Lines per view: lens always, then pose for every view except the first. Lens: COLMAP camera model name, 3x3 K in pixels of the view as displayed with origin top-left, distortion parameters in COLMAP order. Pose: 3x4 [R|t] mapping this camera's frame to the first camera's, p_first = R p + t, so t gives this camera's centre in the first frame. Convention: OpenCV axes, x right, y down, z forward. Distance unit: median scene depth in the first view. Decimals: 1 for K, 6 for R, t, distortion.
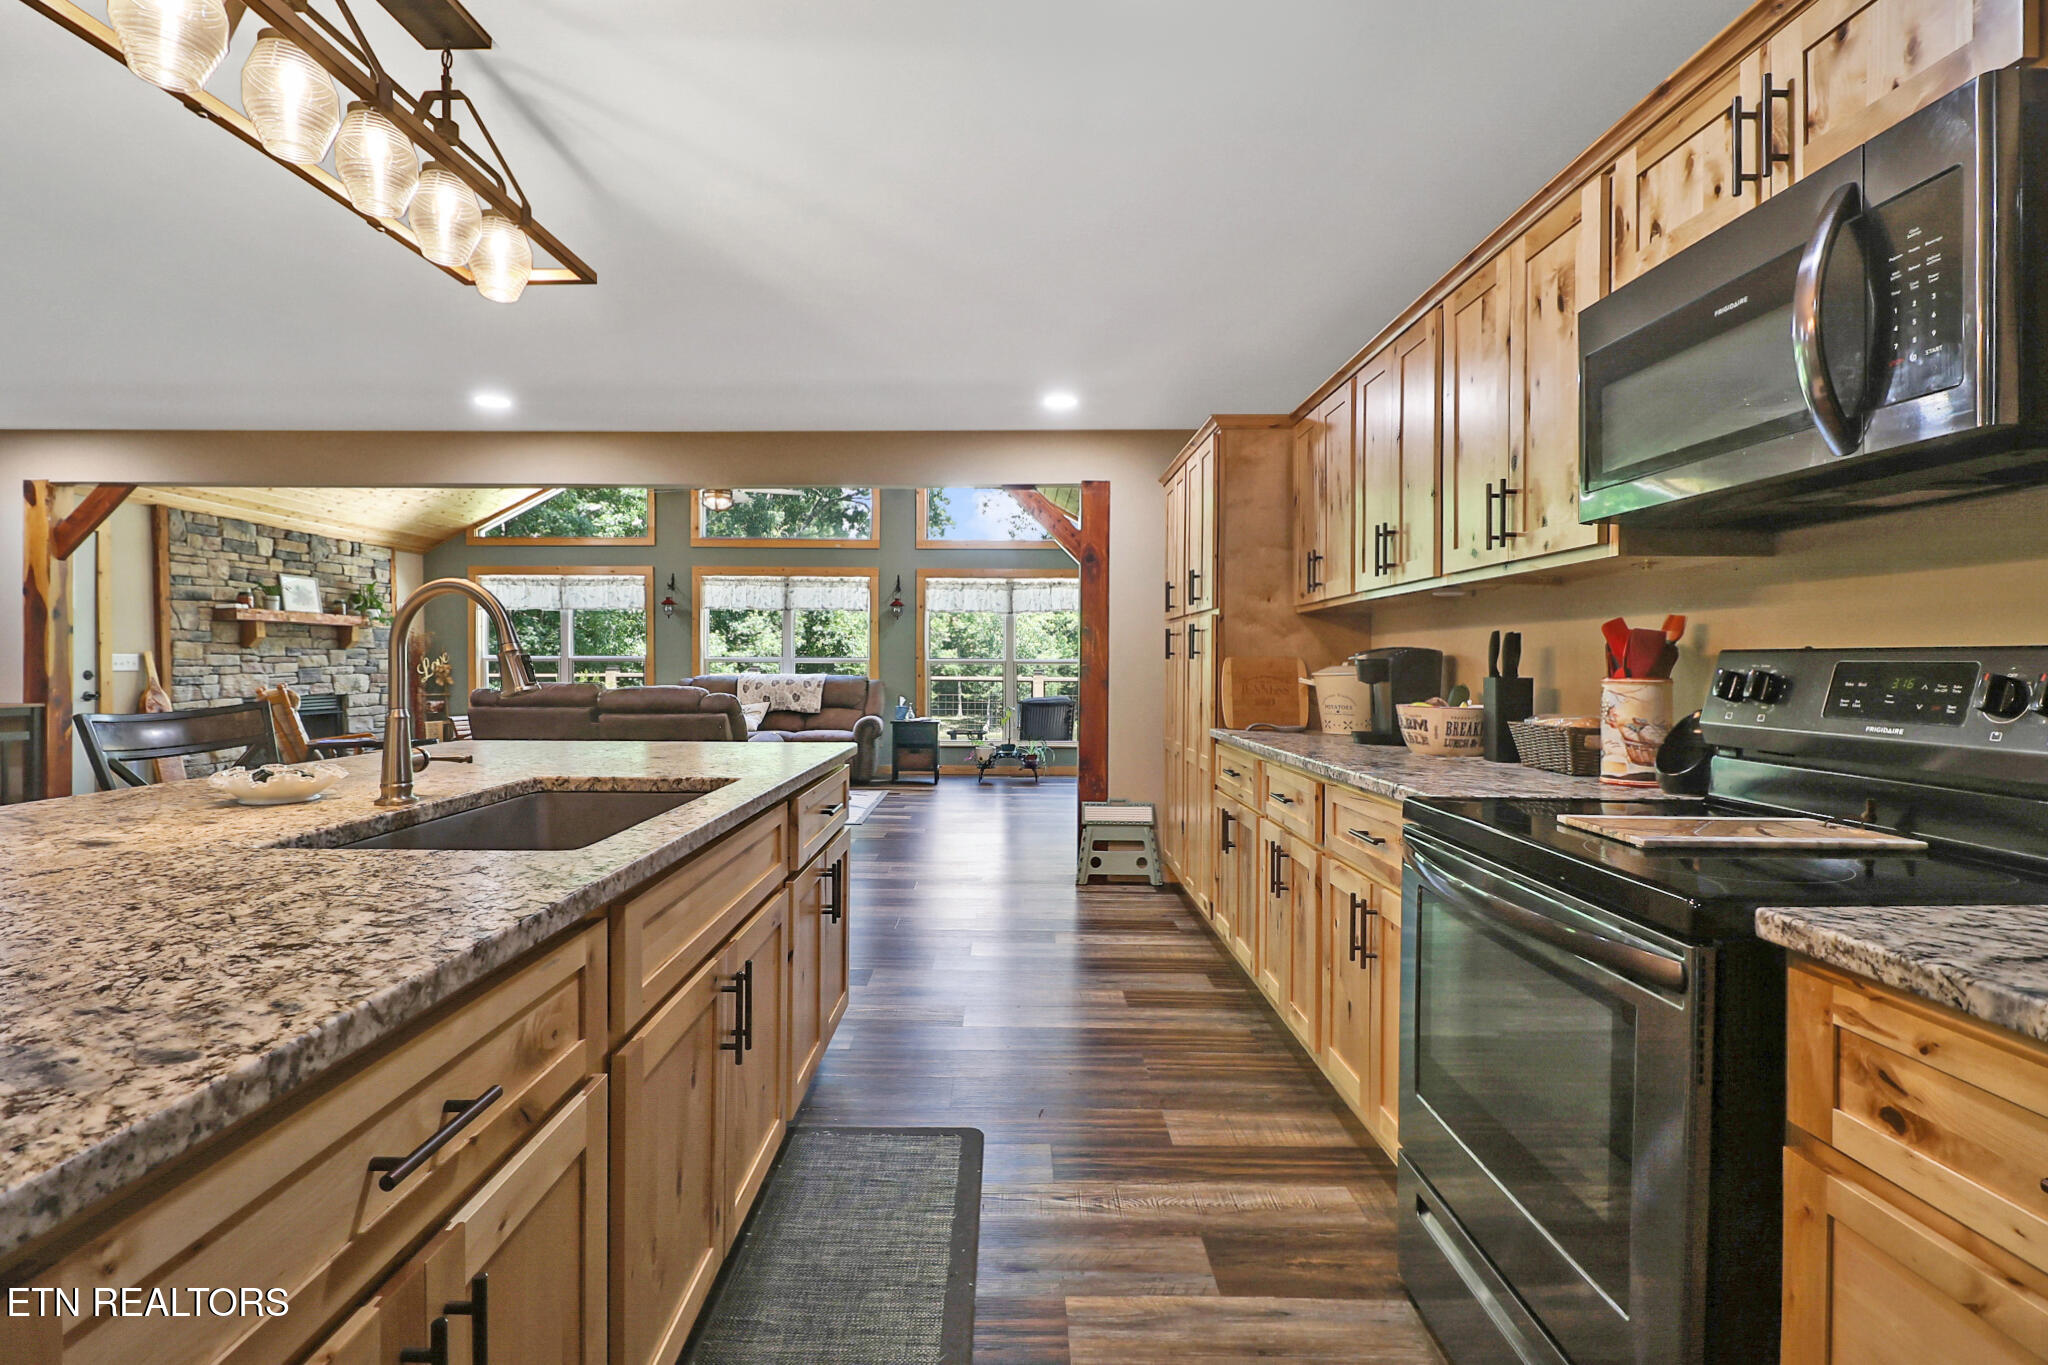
lens RADIAL K [[937.3, 0, 1015.3], [0, 937.3, 668.3], [0, 0, 1]] dist [-0.012232, -0.005210]
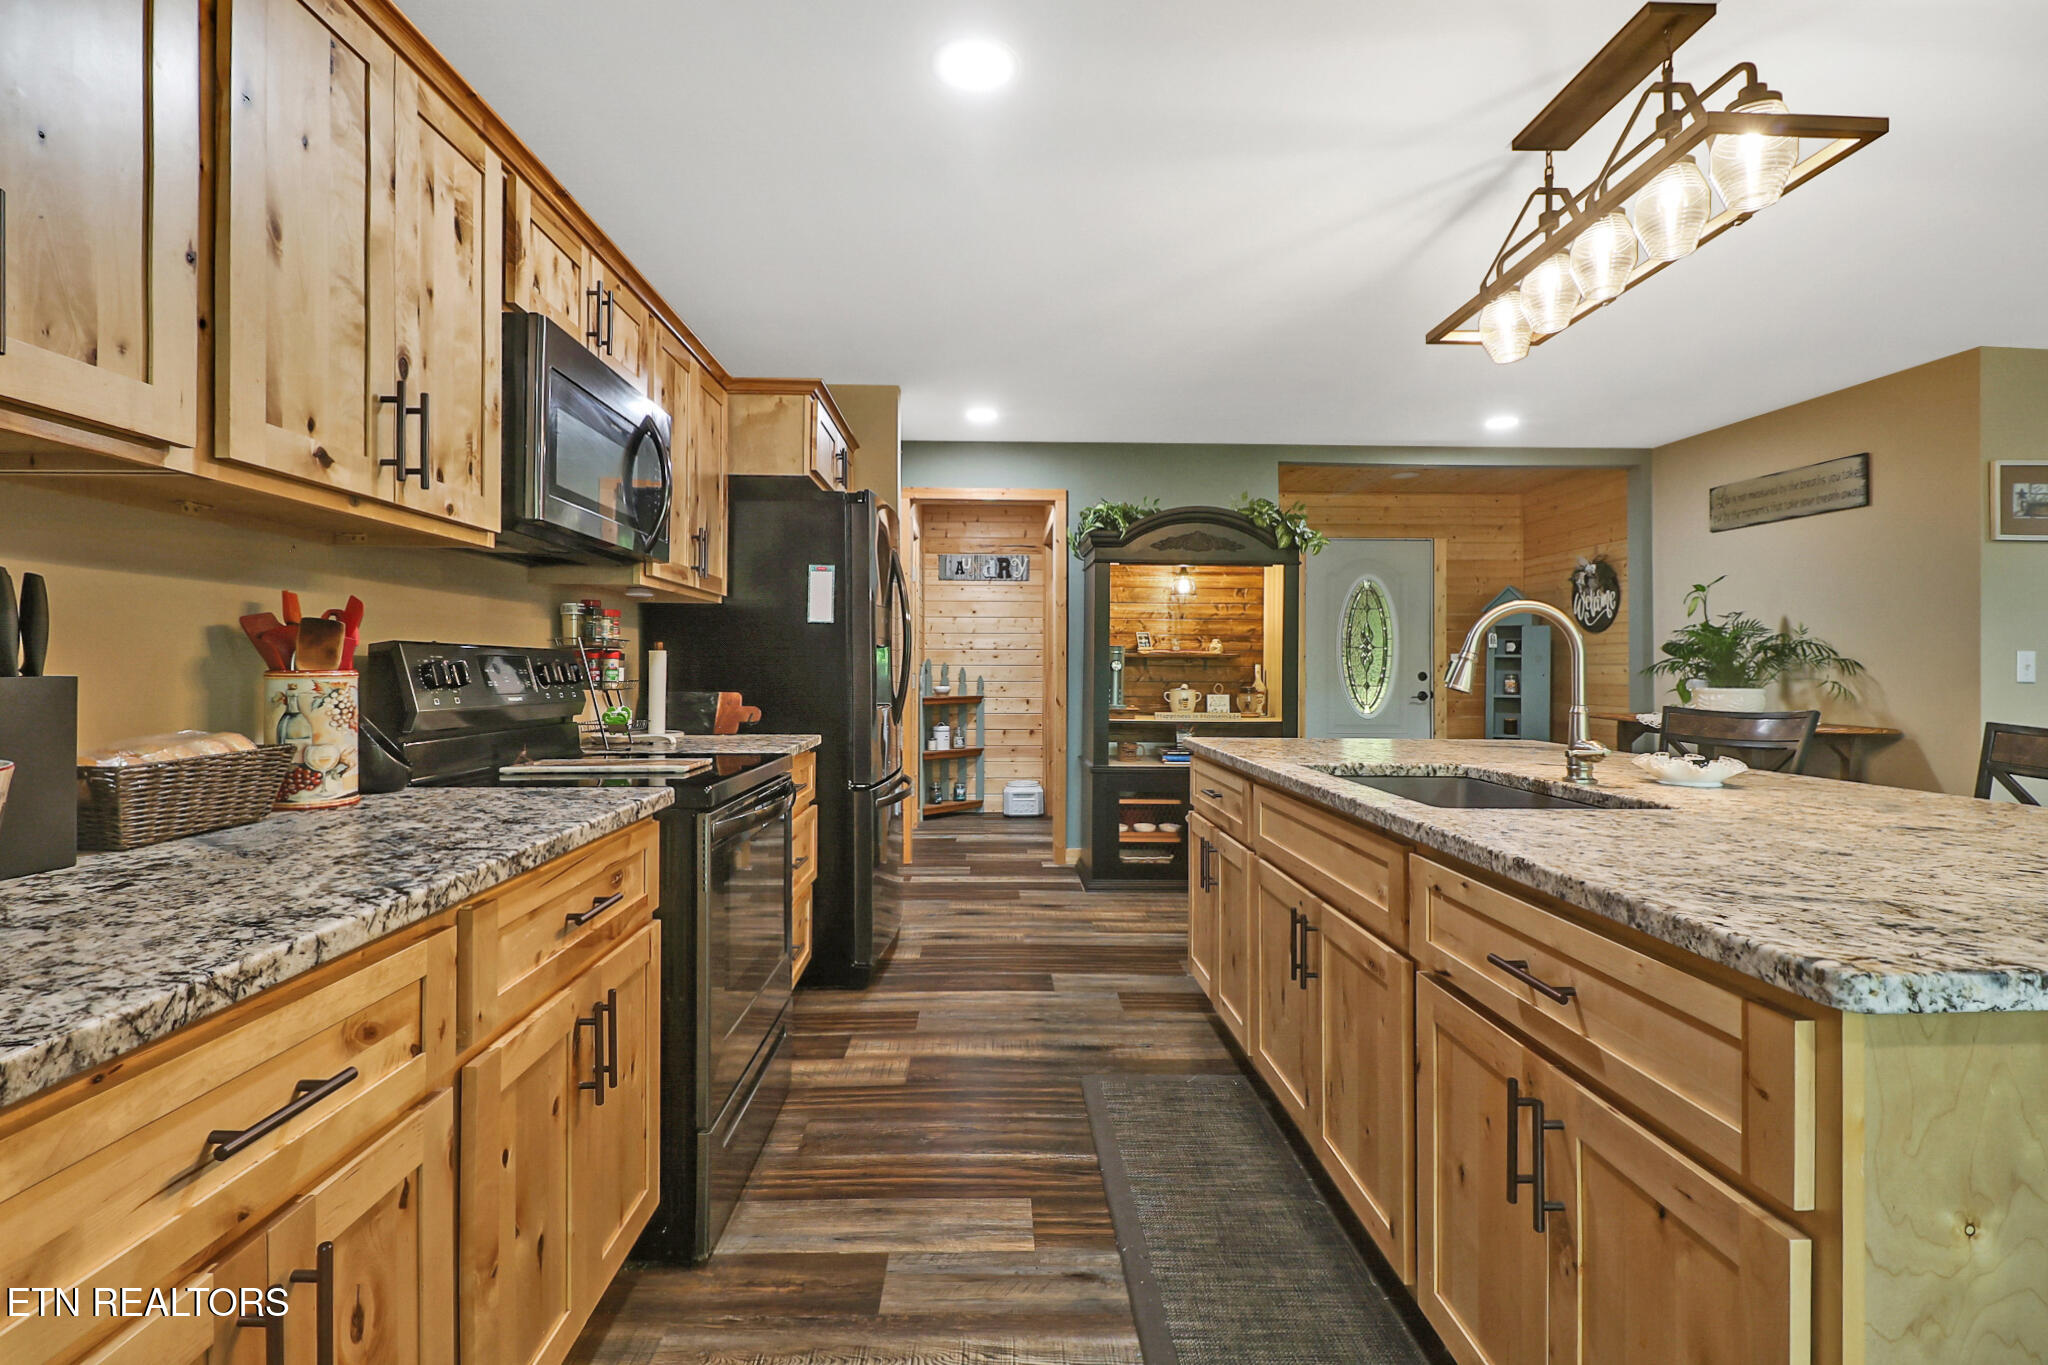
lens RADIAL K [[937.3, 0, 1003.9], [0, 937.3, 666.7], [0, 0, 1]] dist [-0.012232, -0.005210]
pose [[-0.999939, -0.011010, 0.000872, 0.022201], [-0.011007, 0.999934, 0.003412, -0.000465], [-0.000909, 0.003403, -0.999994, 0.479348]]
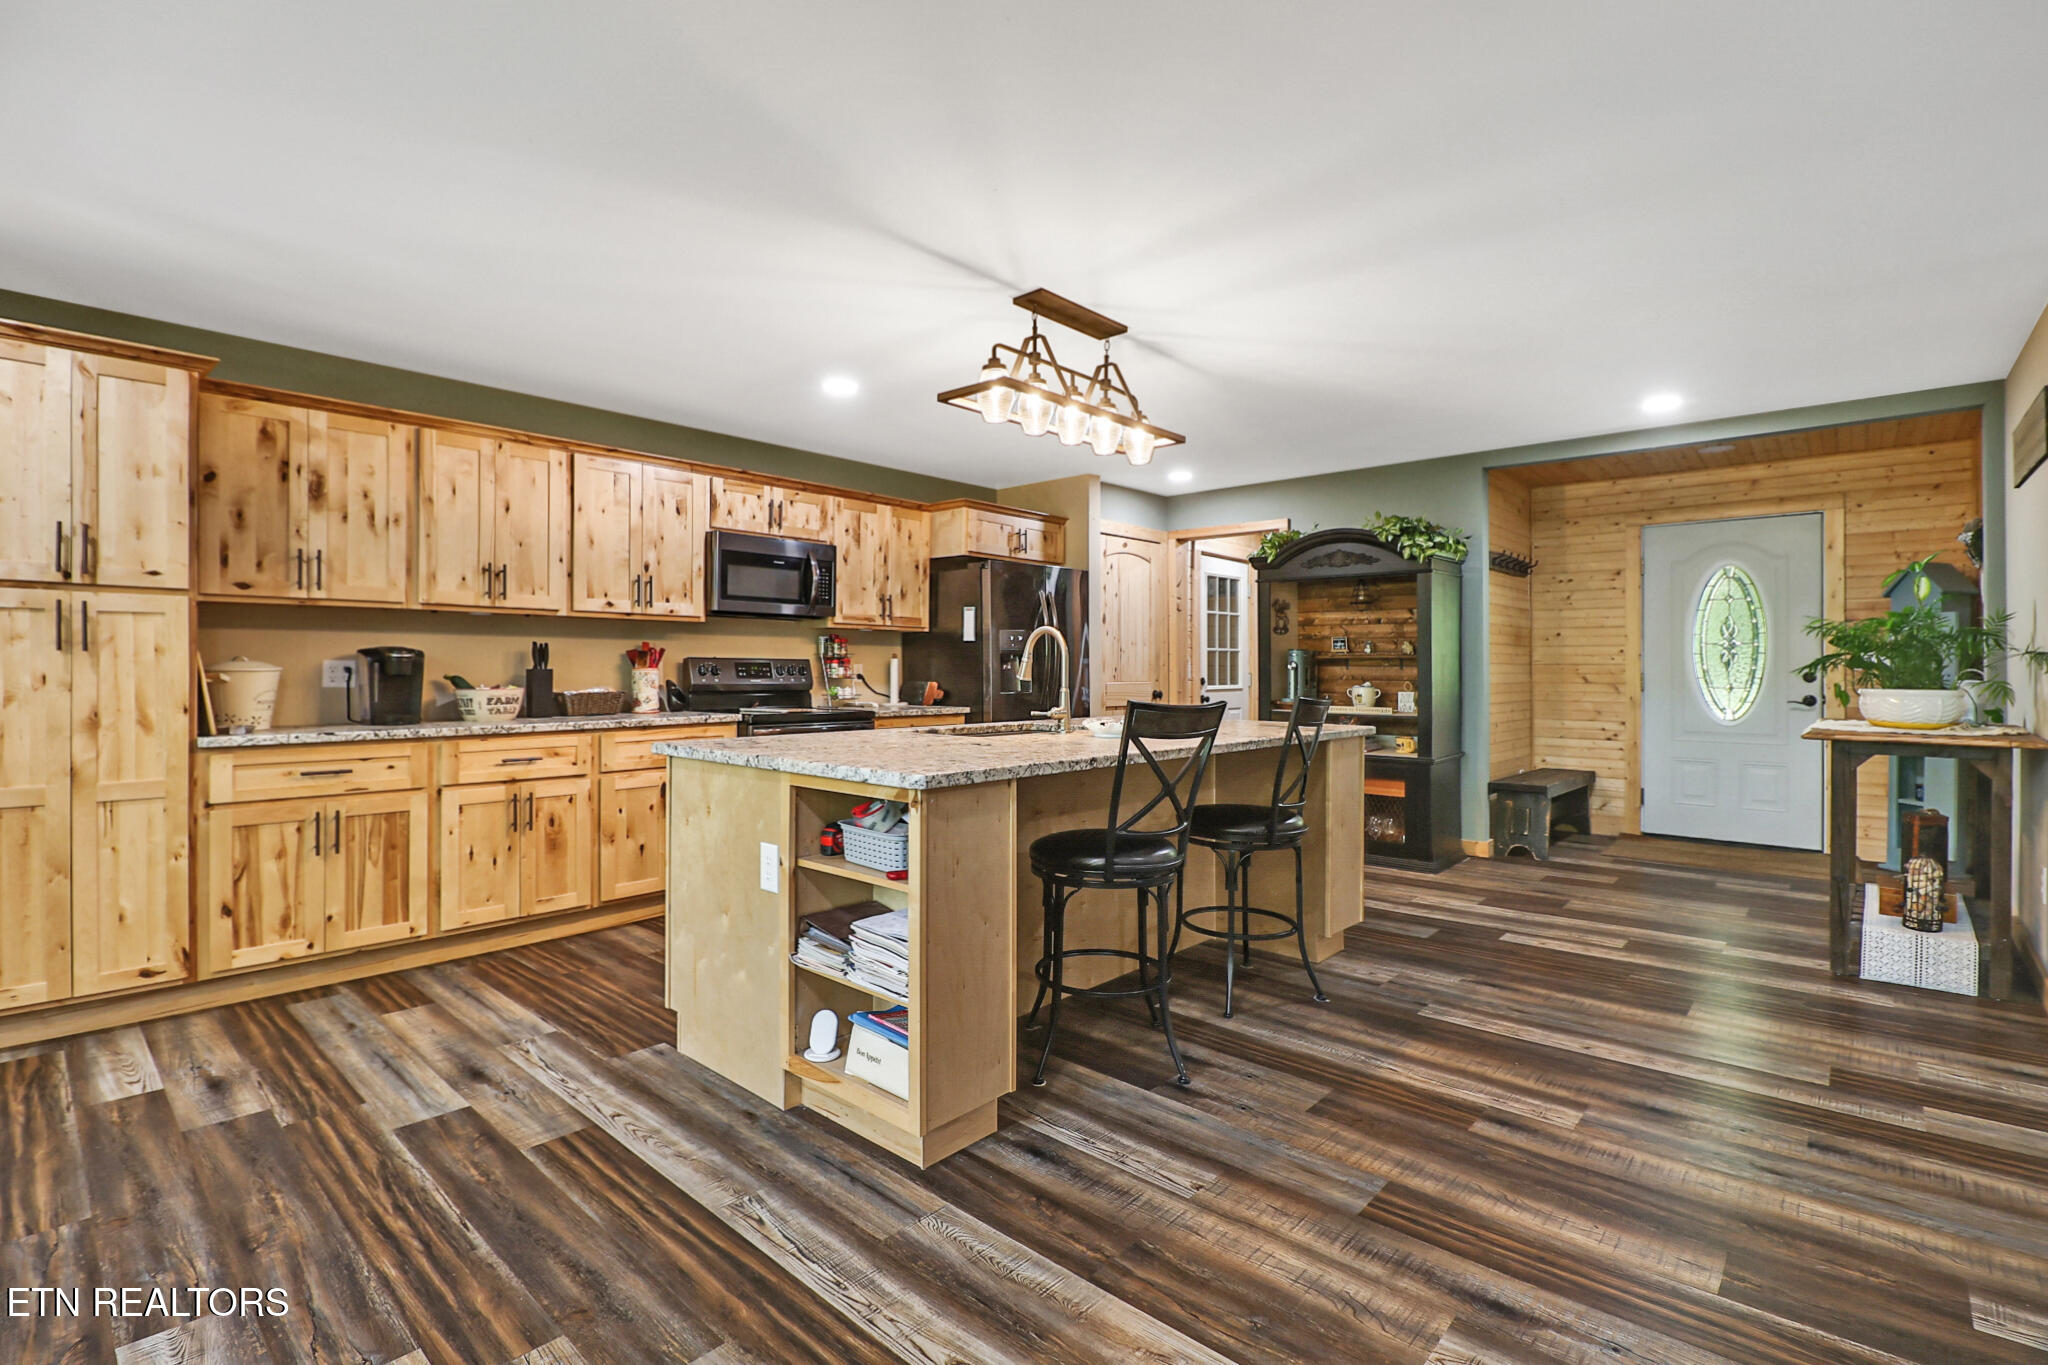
lens RADIAL K [[937.3, 0, 1001.8], [0, 937.3, 677.3], [0, 0, 1]] dist [-0.012232, -0.005210]
pose [[-0.728690, -0.015661, 0.684665, -0.432858], [-0.004335, 0.999824, 0.018257, -0.003418], [-0.684830, 0.010336, -0.728629, 0.565674]]
